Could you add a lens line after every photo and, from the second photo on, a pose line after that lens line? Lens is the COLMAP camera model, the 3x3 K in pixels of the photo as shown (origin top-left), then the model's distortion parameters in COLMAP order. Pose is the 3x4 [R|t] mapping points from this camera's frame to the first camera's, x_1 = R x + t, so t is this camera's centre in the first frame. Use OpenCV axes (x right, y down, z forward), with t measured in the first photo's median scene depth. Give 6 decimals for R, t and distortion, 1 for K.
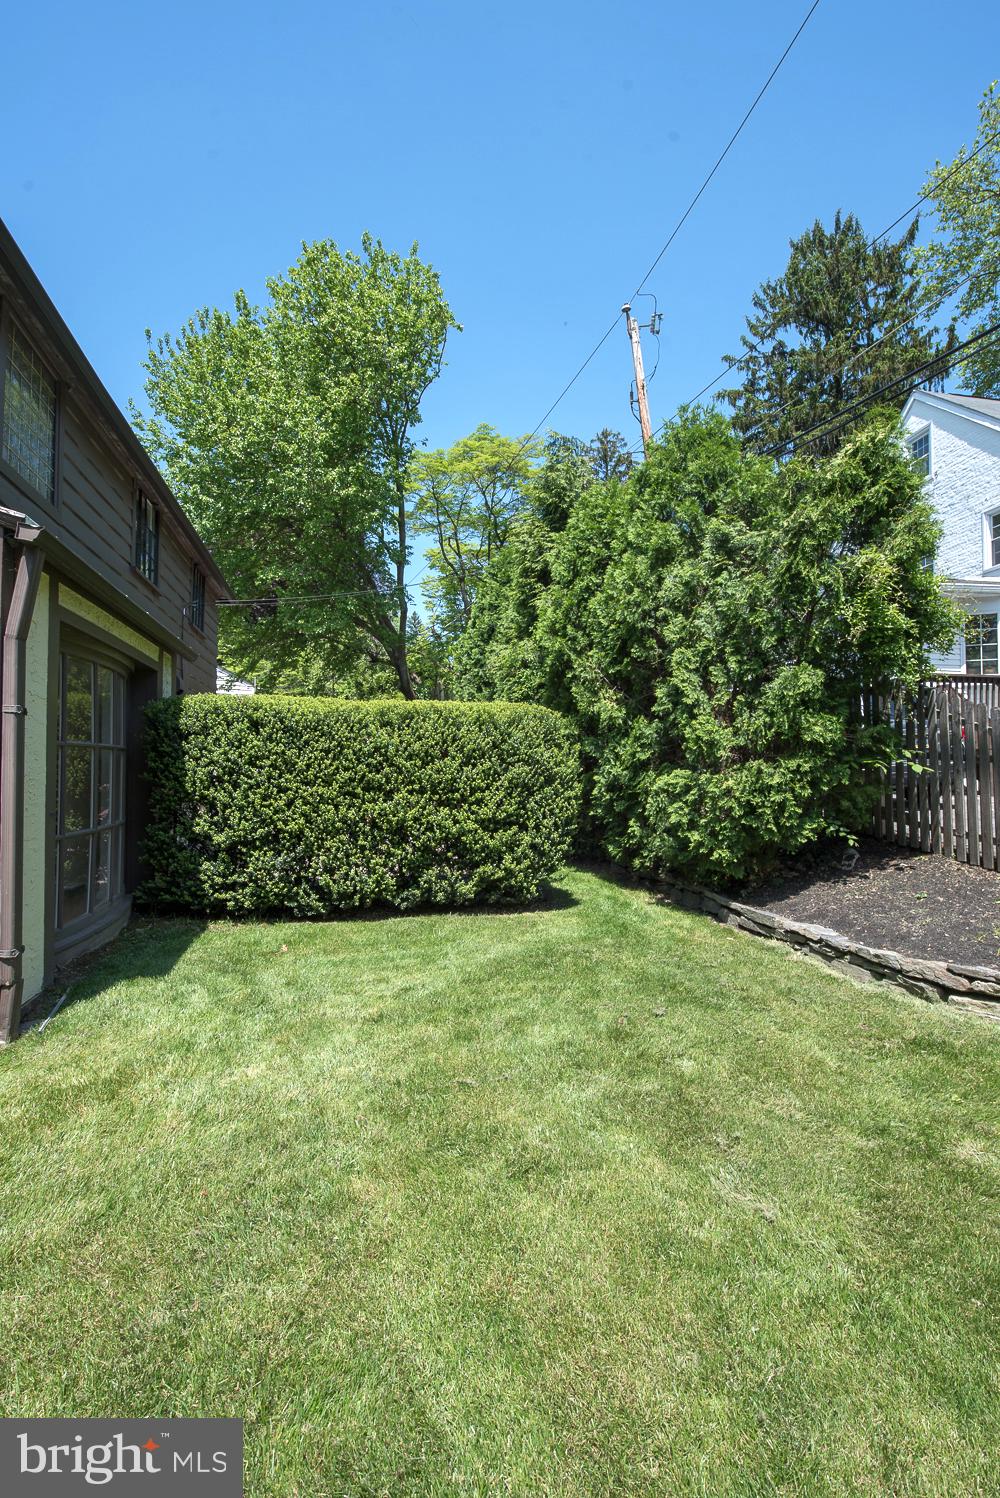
lens RADIAL K [[665.5, 0, 503.0], [0, 665.5, 748.6], [0, 0, 1]] dist [-0.000487, 0.000034]
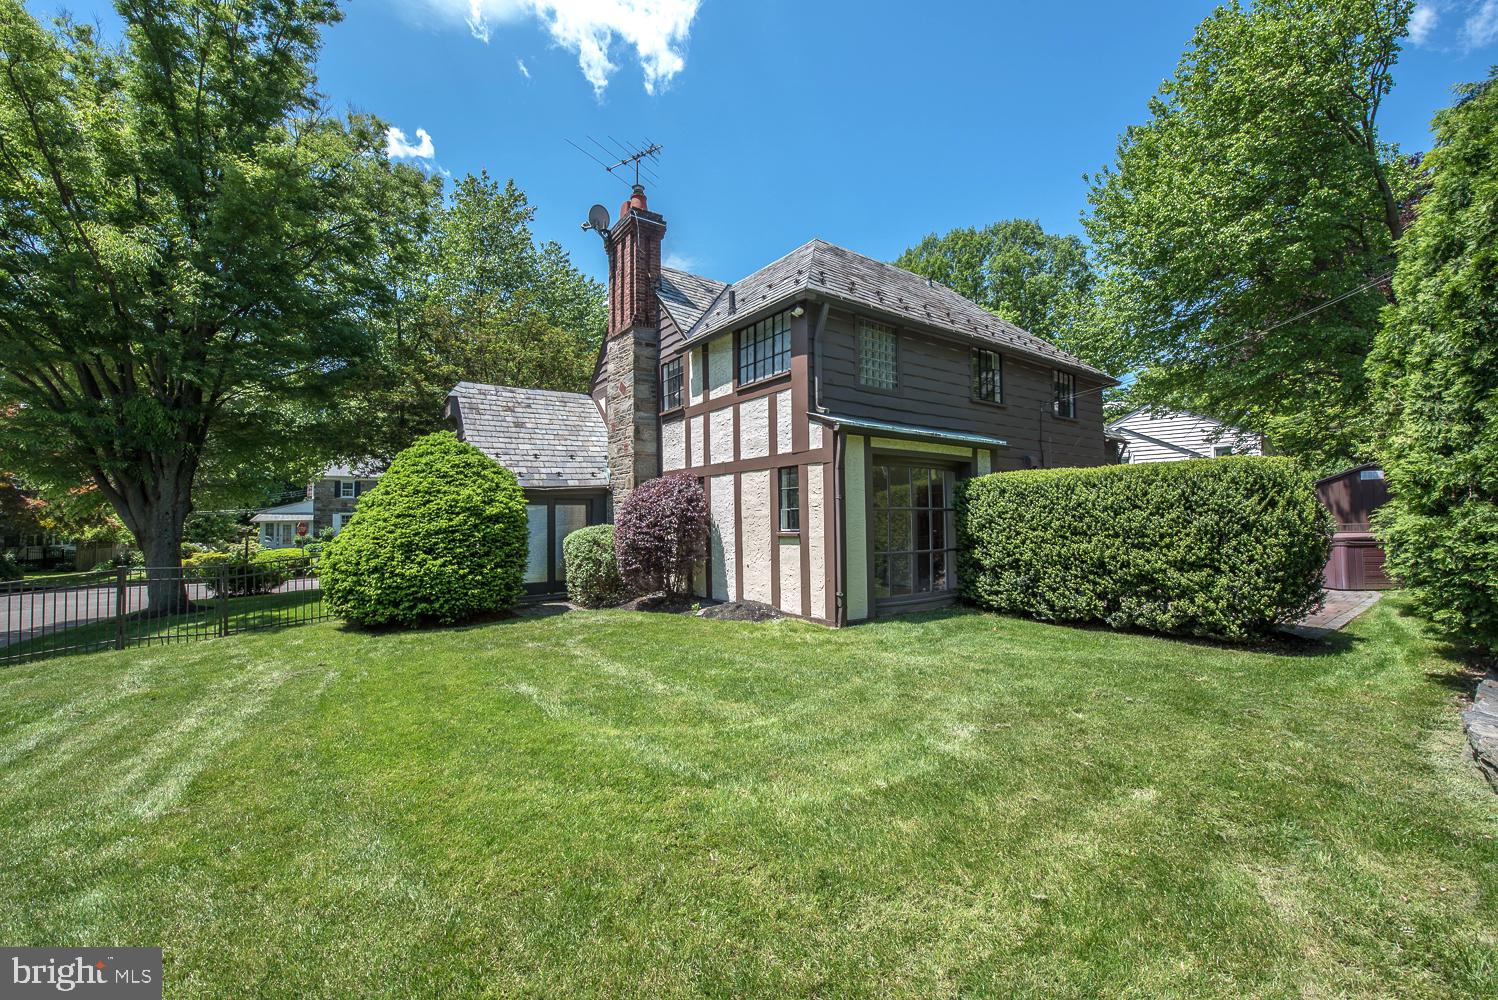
lens RADIAL K [[593.3, 0, 747.8], [0, 593.3, 499.6], [0, 0, 1]] dist [-0.019686, -0.000927]
pose [[0.378690, -0.041001, -0.924615, 0.667804], [0.034964, 0.998939, -0.029976, 0.003145], [0.924863, -0.020977, 0.379722, -0.090004]]
